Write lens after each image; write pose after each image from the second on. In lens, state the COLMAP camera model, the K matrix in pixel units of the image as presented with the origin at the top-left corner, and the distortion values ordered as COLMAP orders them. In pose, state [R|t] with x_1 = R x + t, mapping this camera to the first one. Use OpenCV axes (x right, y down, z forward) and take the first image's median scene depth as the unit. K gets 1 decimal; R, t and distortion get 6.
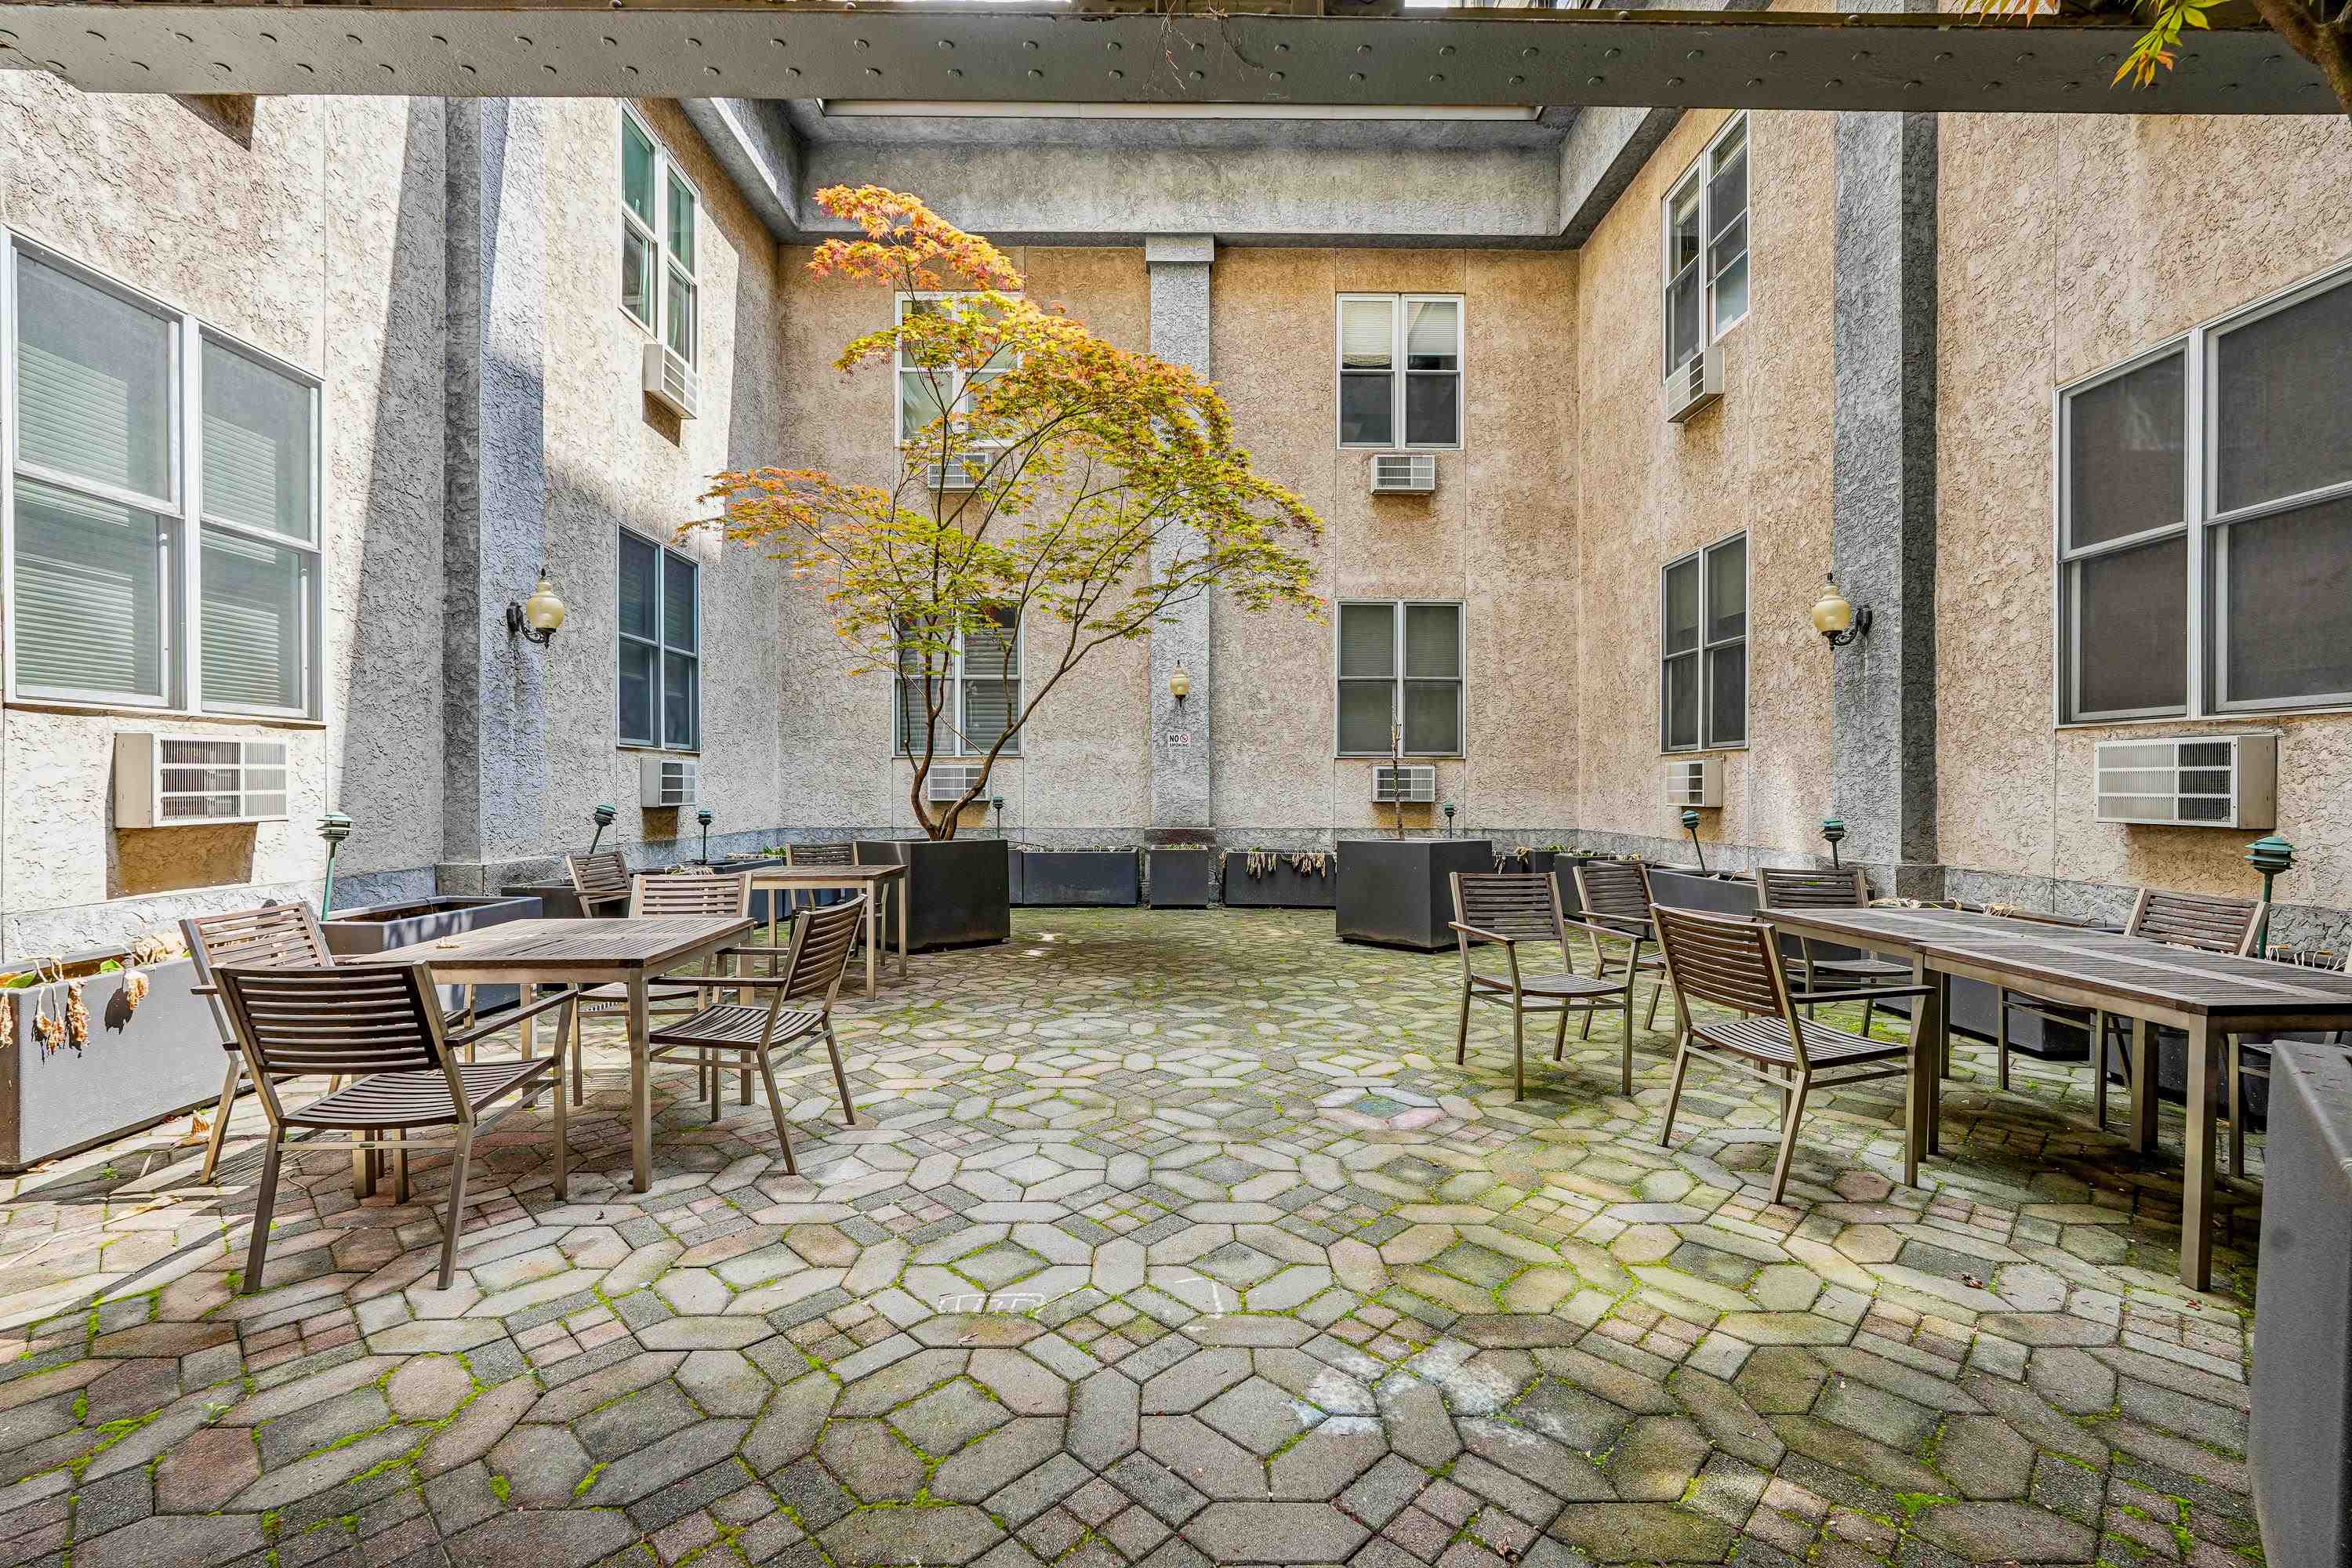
lens RADIAL K [[1069.6, 0, 1170.0], [0, 1069.6, 791.2], [0, 0, 1]] dist [-0.013439, 0.008486]
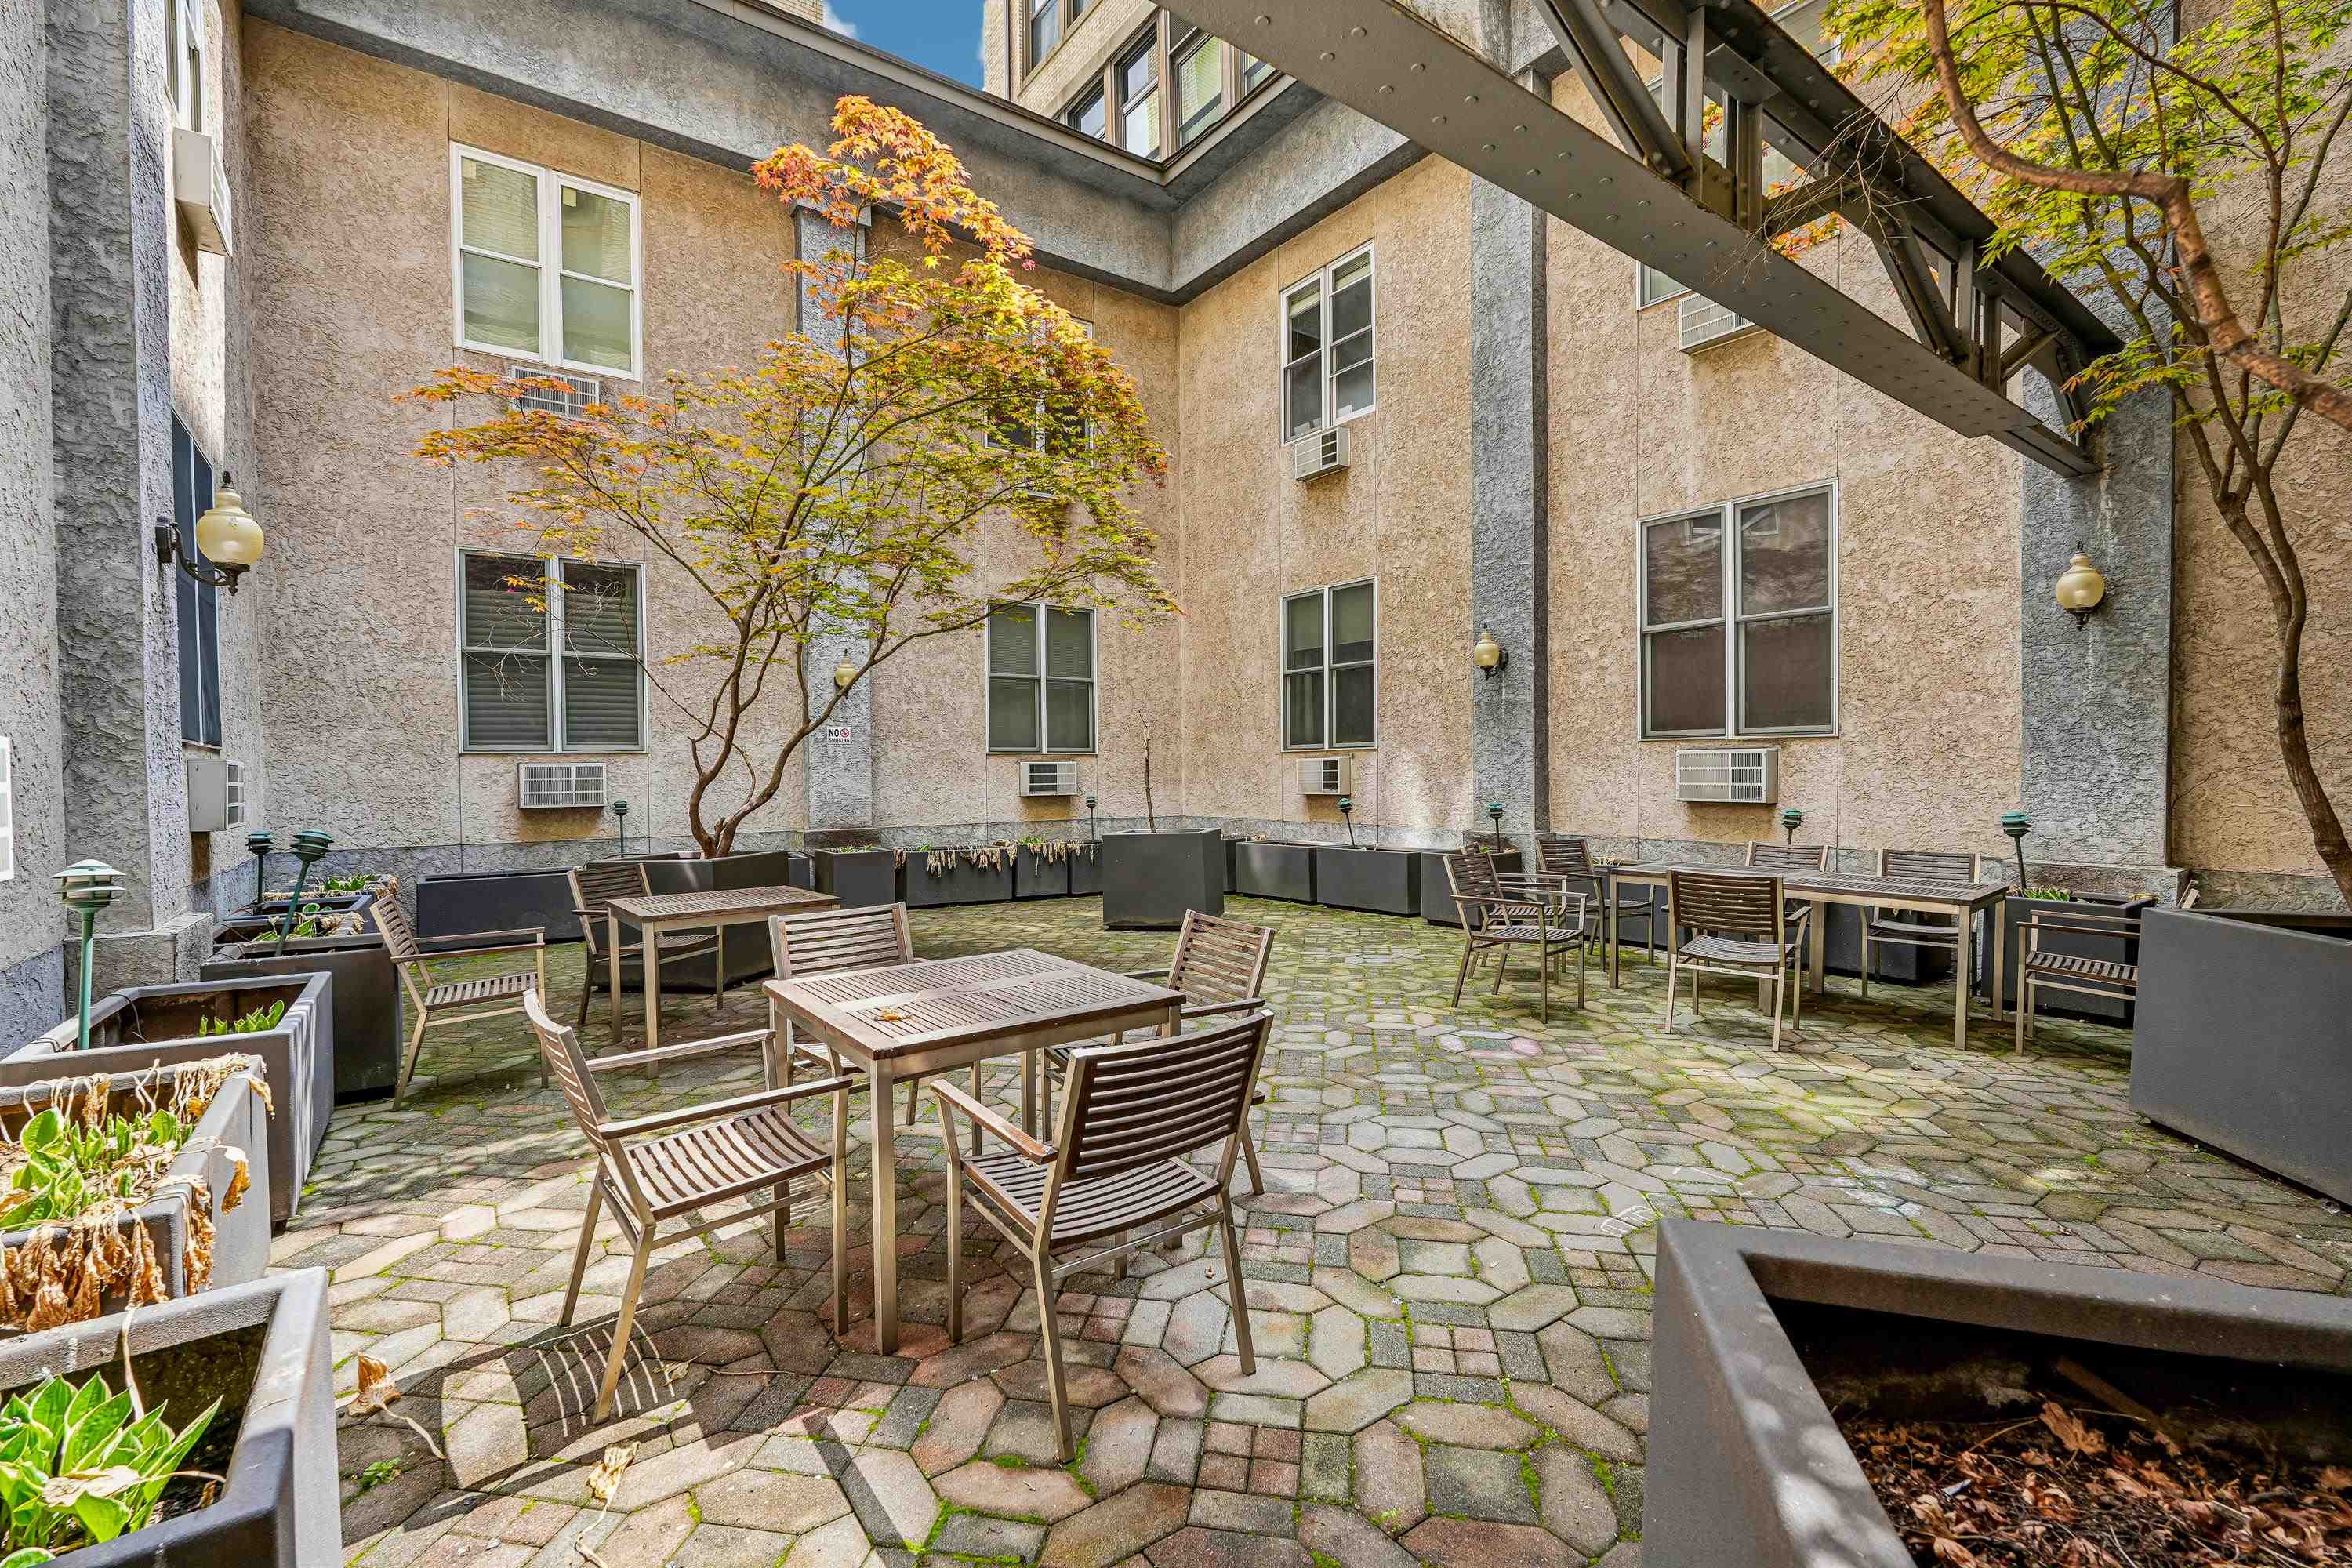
lens RADIAL K [[1069.6, 0, 1191.1], [0, 1069.6, 789.2], [0, 0, 1]] dist [-0.013439, 0.008486]
pose [[0.801464, -0.018977, 0.597742, -0.549126], [0.013091, 0.999814, 0.014189, -0.017484], [-0.597900, -0.003547, 0.801563, 0.134850]]
